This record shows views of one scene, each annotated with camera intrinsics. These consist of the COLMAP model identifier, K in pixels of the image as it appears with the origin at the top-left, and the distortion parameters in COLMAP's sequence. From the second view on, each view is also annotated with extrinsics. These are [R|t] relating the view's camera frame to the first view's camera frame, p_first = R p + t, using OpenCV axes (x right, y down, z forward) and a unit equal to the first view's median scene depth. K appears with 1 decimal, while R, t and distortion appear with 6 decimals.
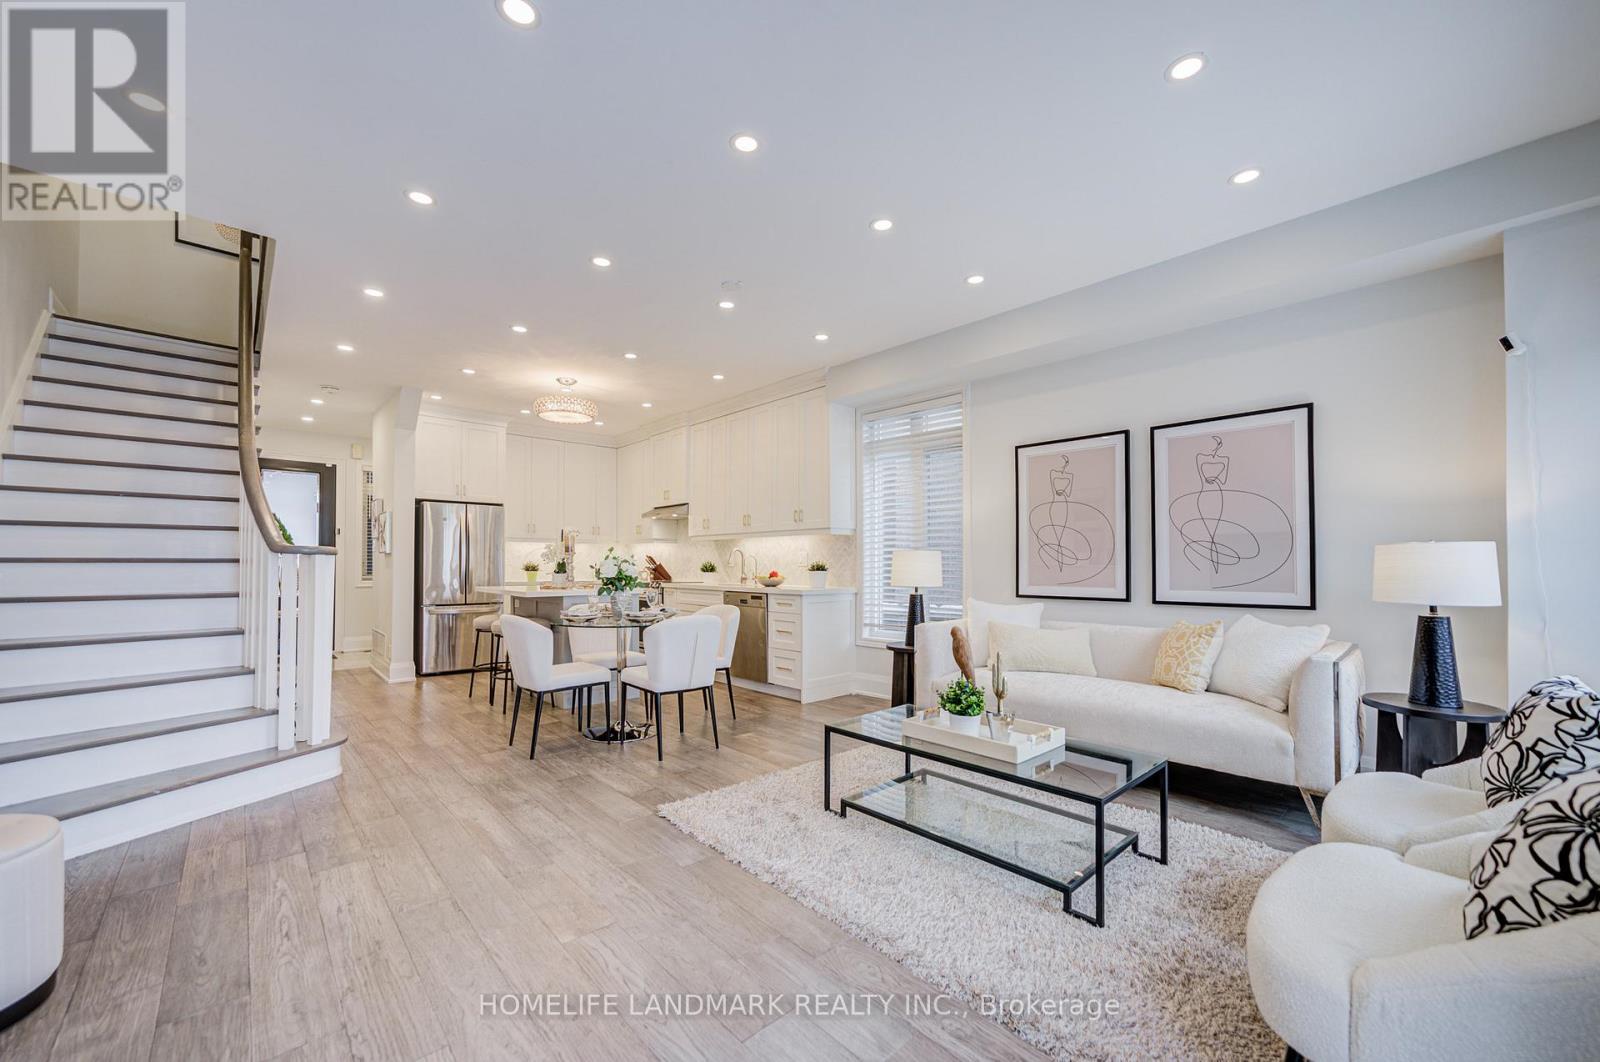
lens RADIAL K [[617.9, 0, 811.6], [0, 617.9, 559.1], [0, 0, 1]] dist [-0.001831, 0.000165]
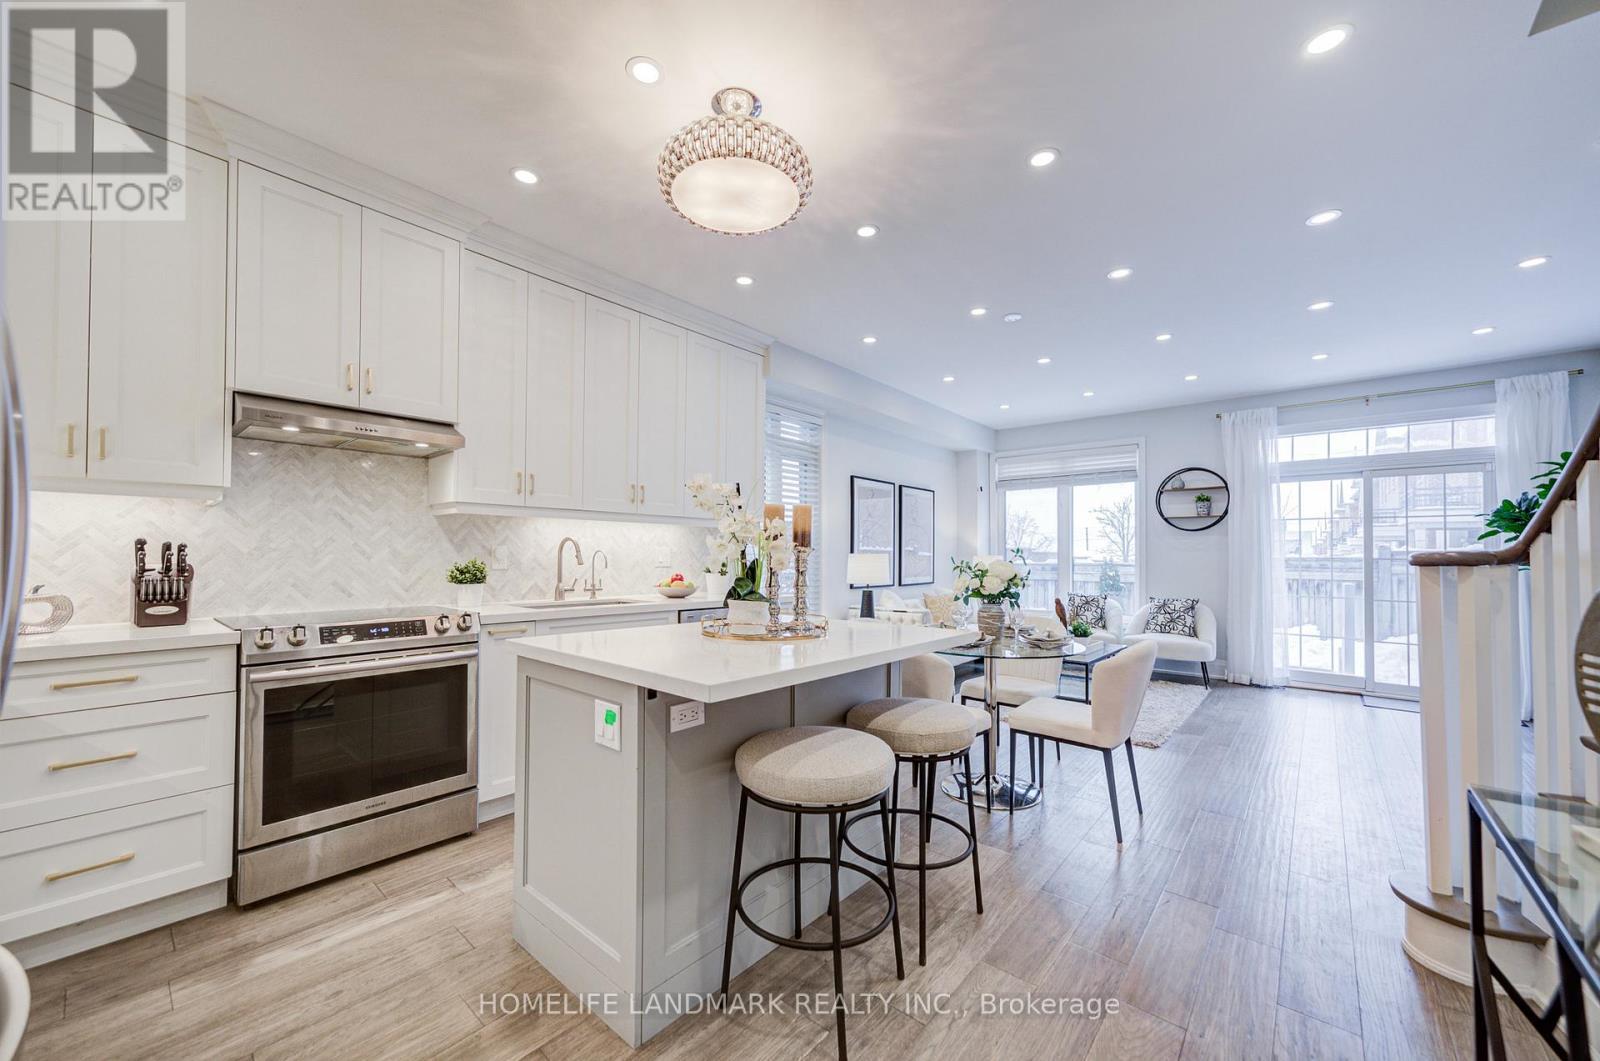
lens RADIAL K [[623.6, 0, 779.5], [0, 623.6, 546.3], [0, 0, 1]] dist [-0.003069, -0.000264]
pose [[-0.101316, 0.013227, 0.994766, -0.871316], [-0.016890, 0.999745, -0.015013, -0.005185], [-0.994711, -0.018323, -0.101067, 1.101953]]
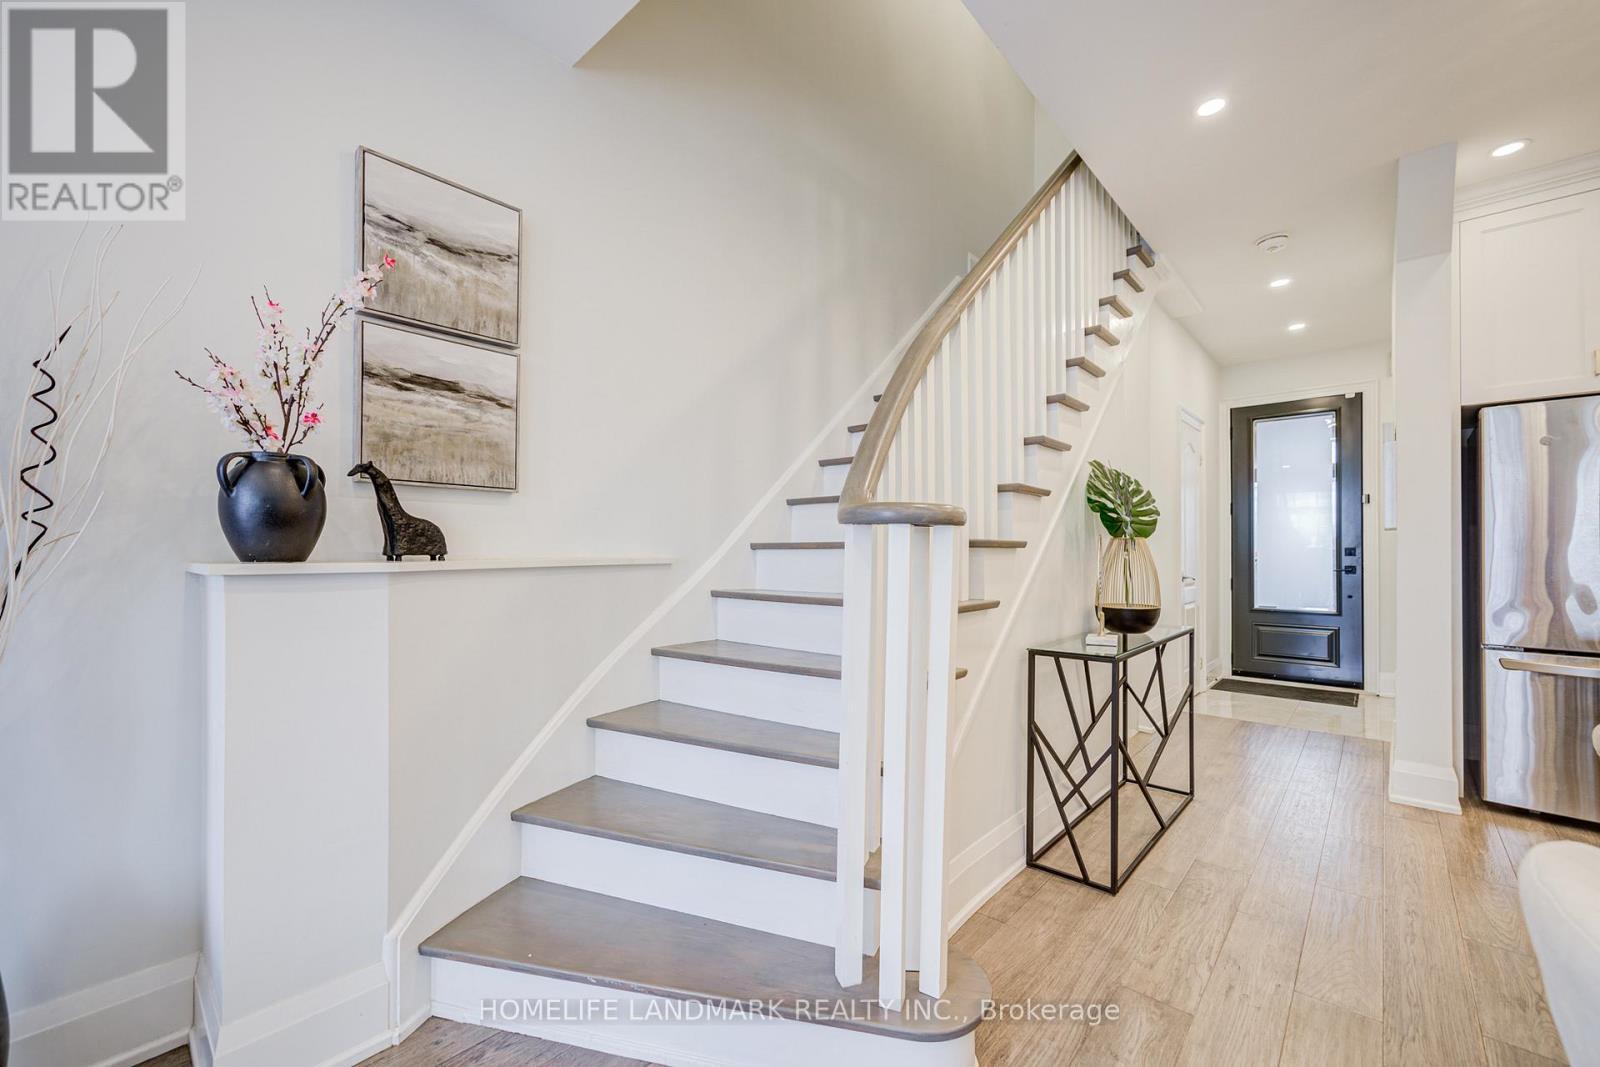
lens RADIAL K [[652.6, 0, 797.2], [0, 652.6, 543.1], [0, 0, 1]] dist [0.032484, 0.000194]
pose [[0.093034, -0.012064, -0.995590, -0.240740], [0.009513, 0.999892, -0.011227, 0.003424], [0.995617, -0.008427, 0.093139, 0.576629]]
